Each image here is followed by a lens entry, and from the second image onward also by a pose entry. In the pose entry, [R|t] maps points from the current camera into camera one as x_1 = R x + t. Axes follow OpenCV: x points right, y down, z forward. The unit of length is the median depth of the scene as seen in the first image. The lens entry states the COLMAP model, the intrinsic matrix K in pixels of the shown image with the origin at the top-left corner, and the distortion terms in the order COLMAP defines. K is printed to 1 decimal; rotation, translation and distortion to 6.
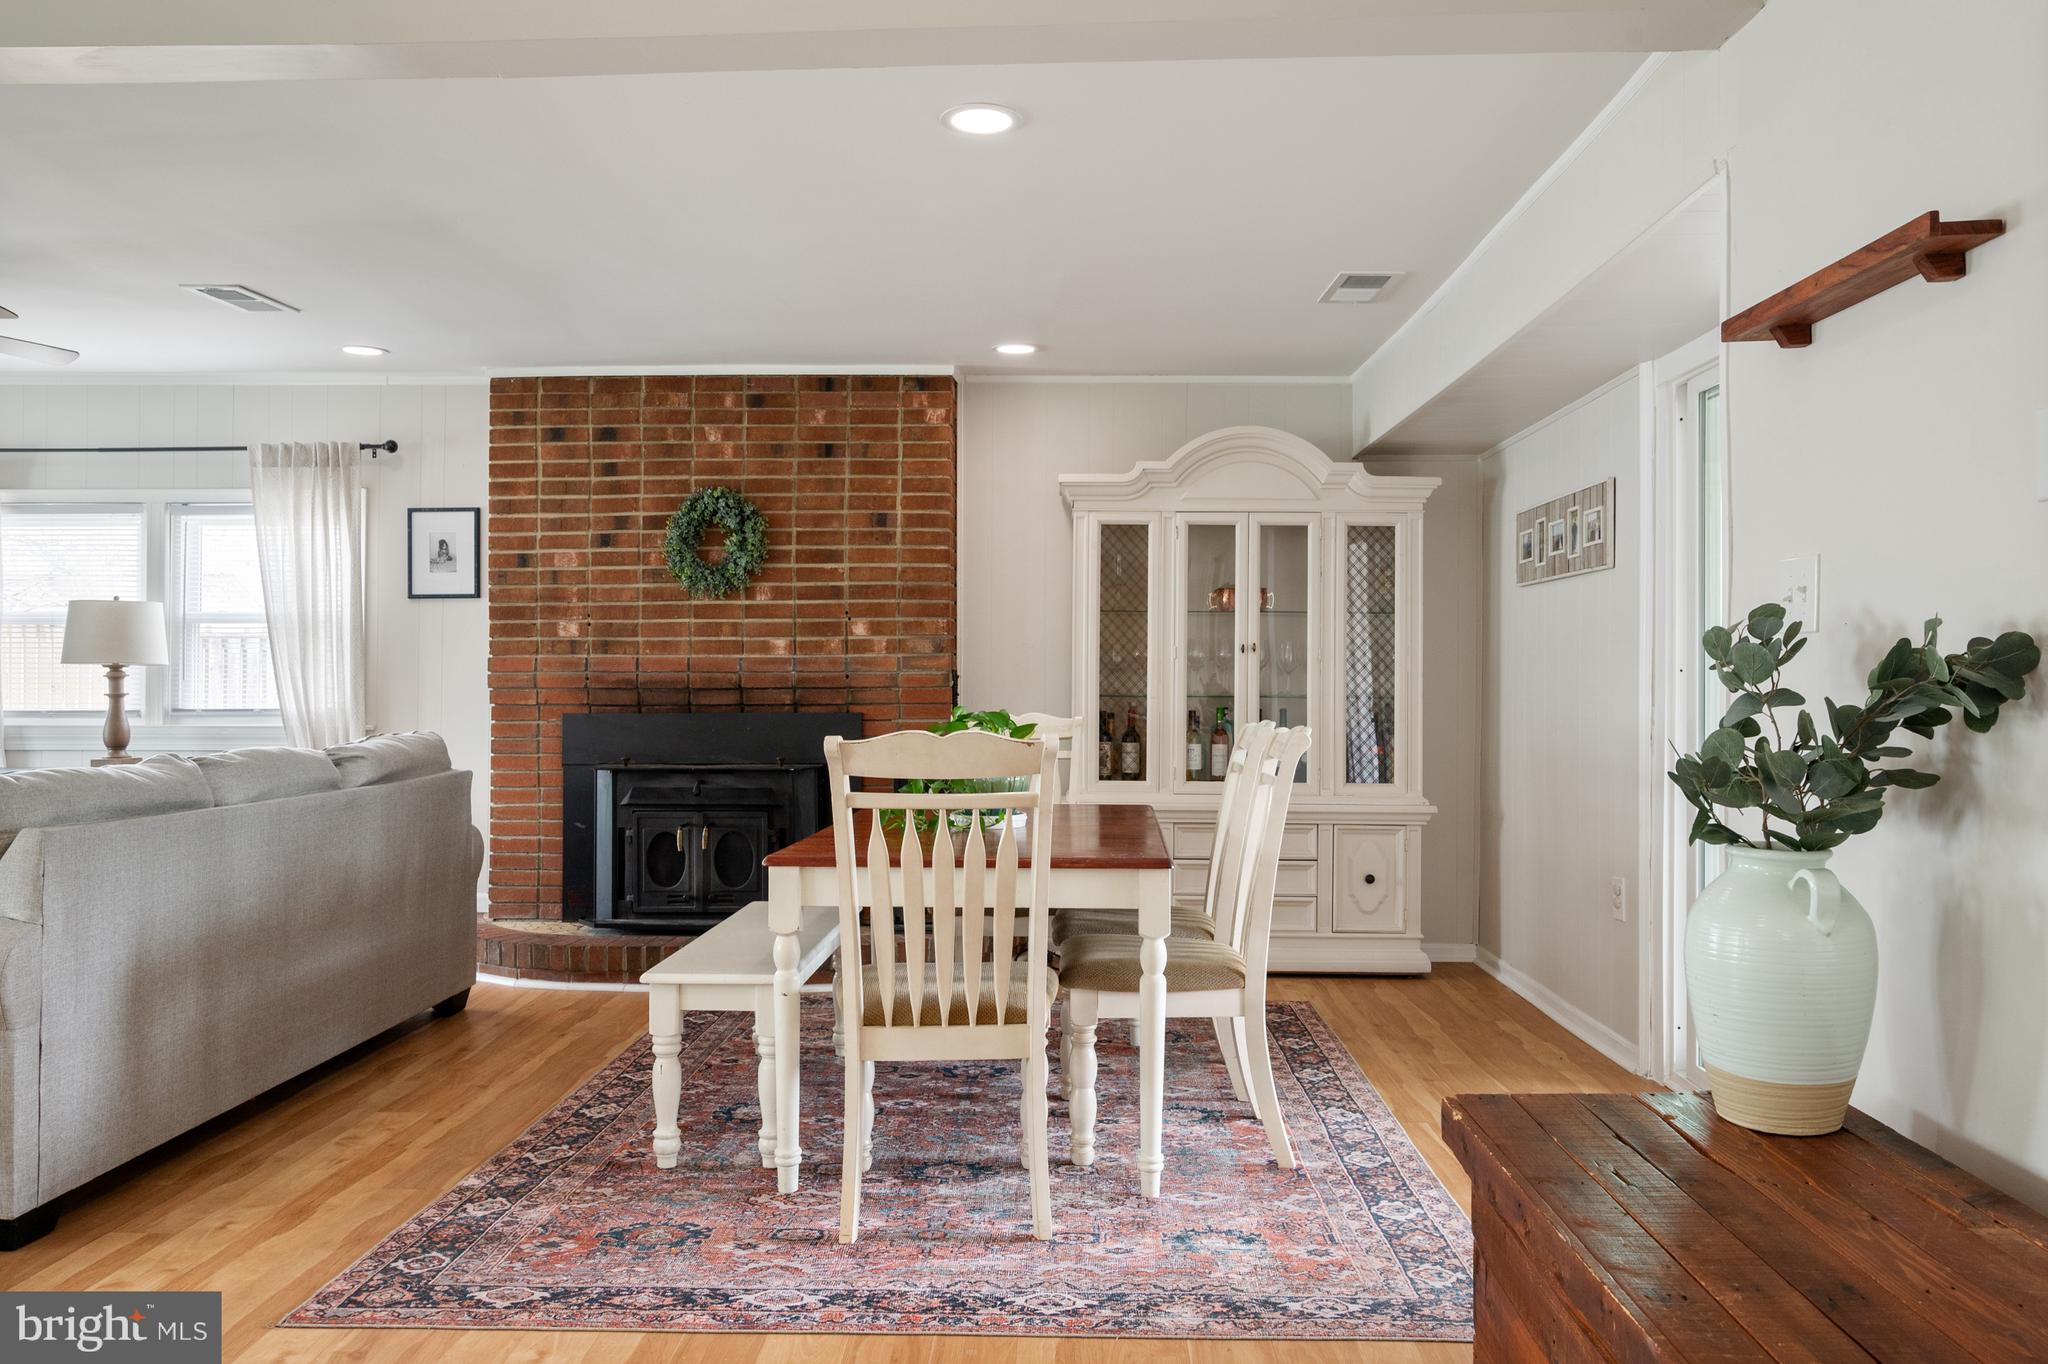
lens RADIAL K [[1487.9, 0, 1026.4], [0, 1487.9, 677.1], [0, 0, 1]] dist [-0.006798, -0.002472]
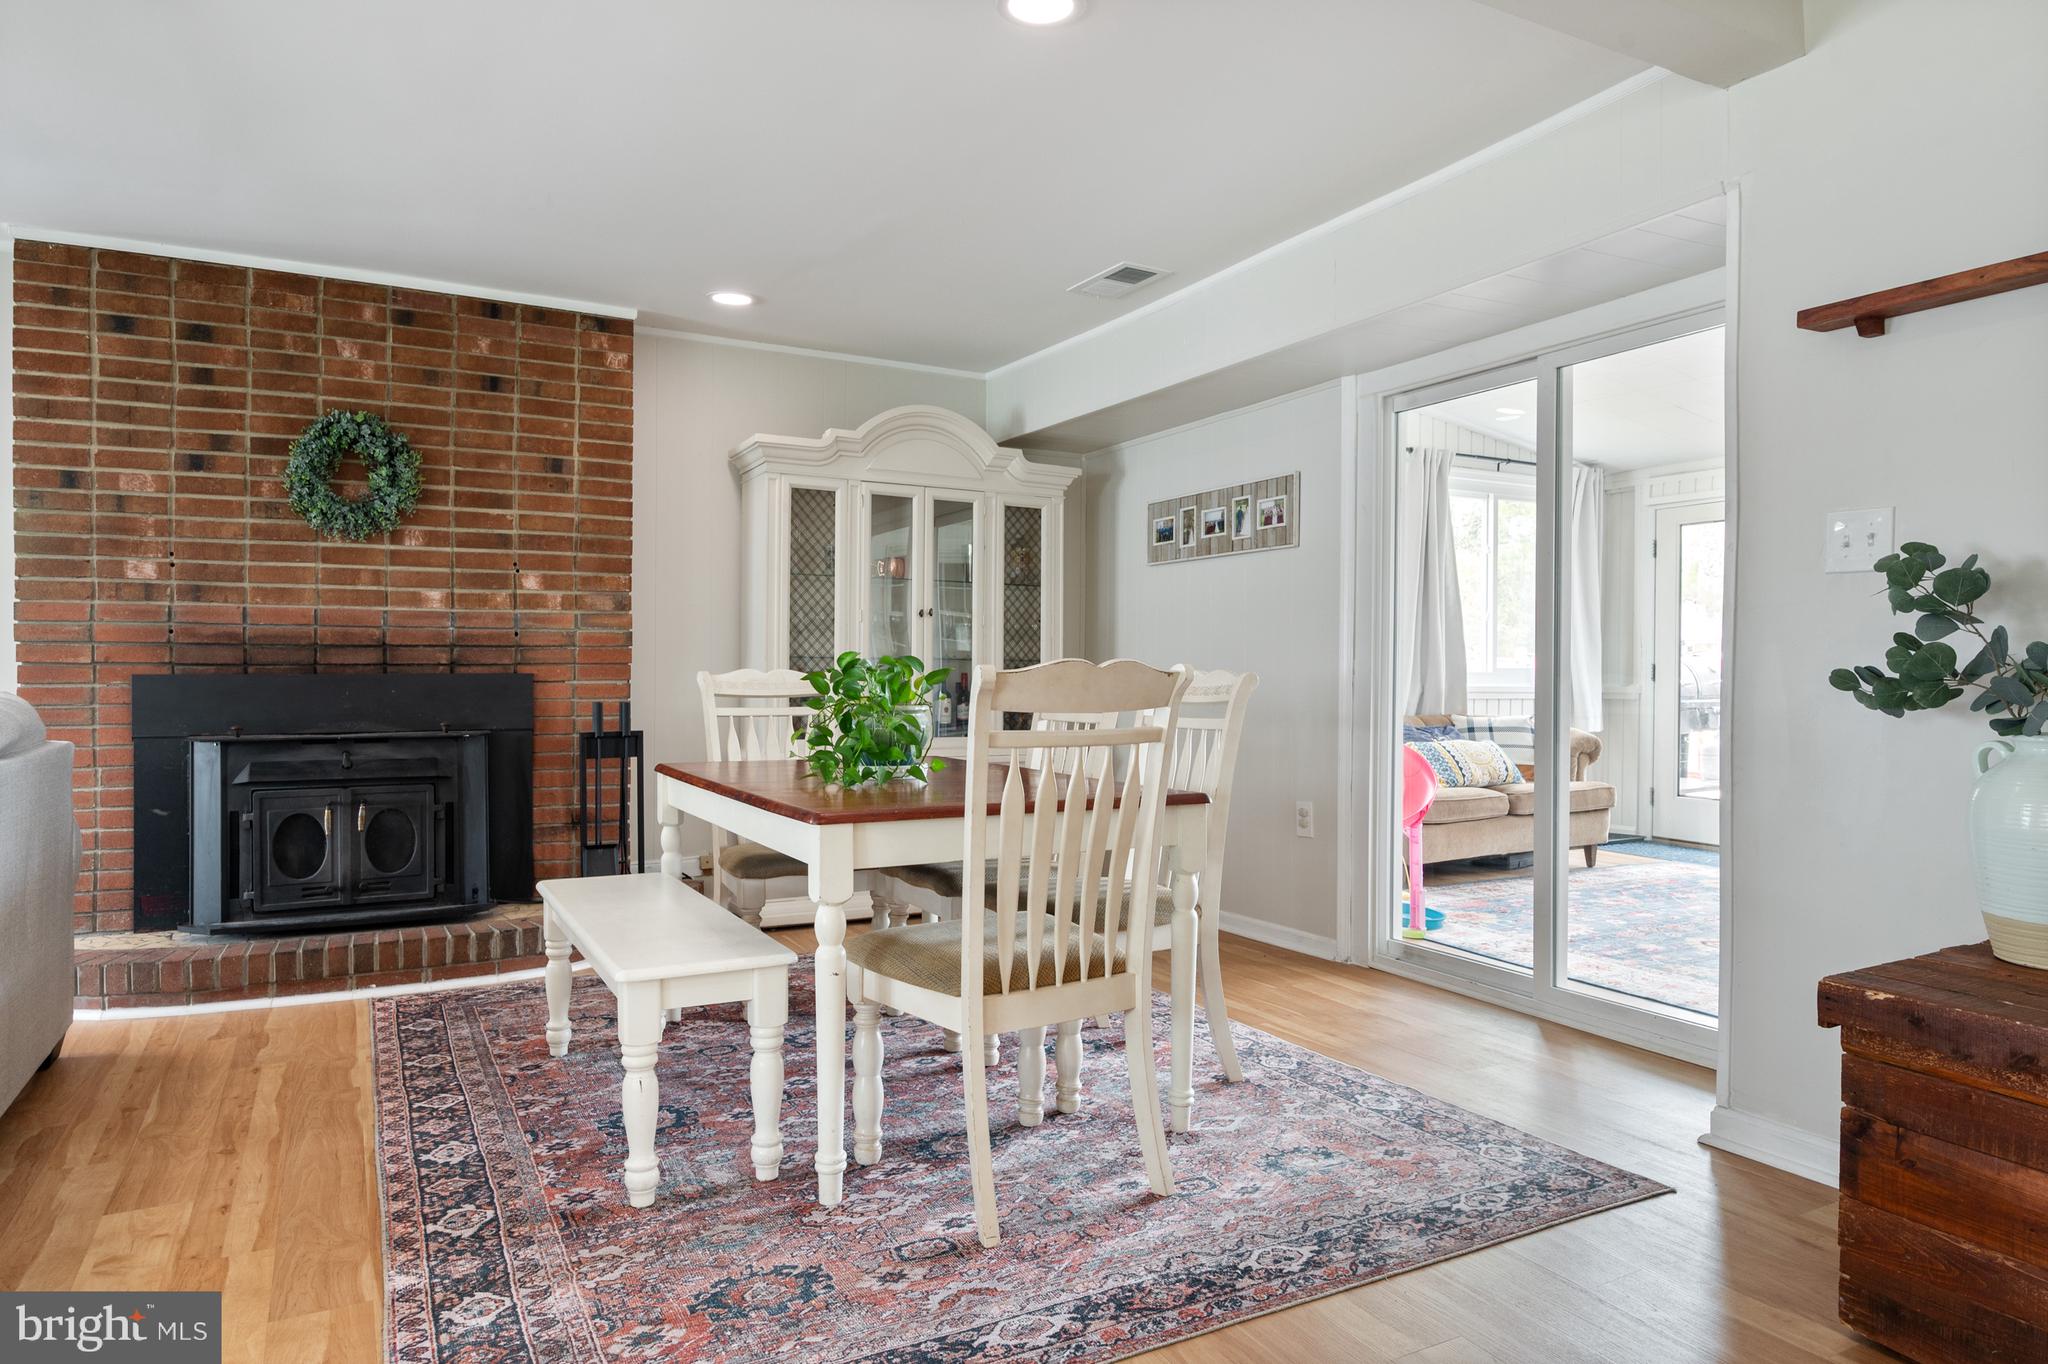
lens RADIAL K [[1243.0, 0, 1020.9], [0, 1243.0, 688.3], [0, 0, 1]] dist [-0.003559, 0.000488]
pose [[0.865721, -0.004913, 0.500503, -0.240799], [-0.002846, 0.999887, 0.014737, 0.021602], [-0.500519, -0.014182, 0.865609, 0.186294]]
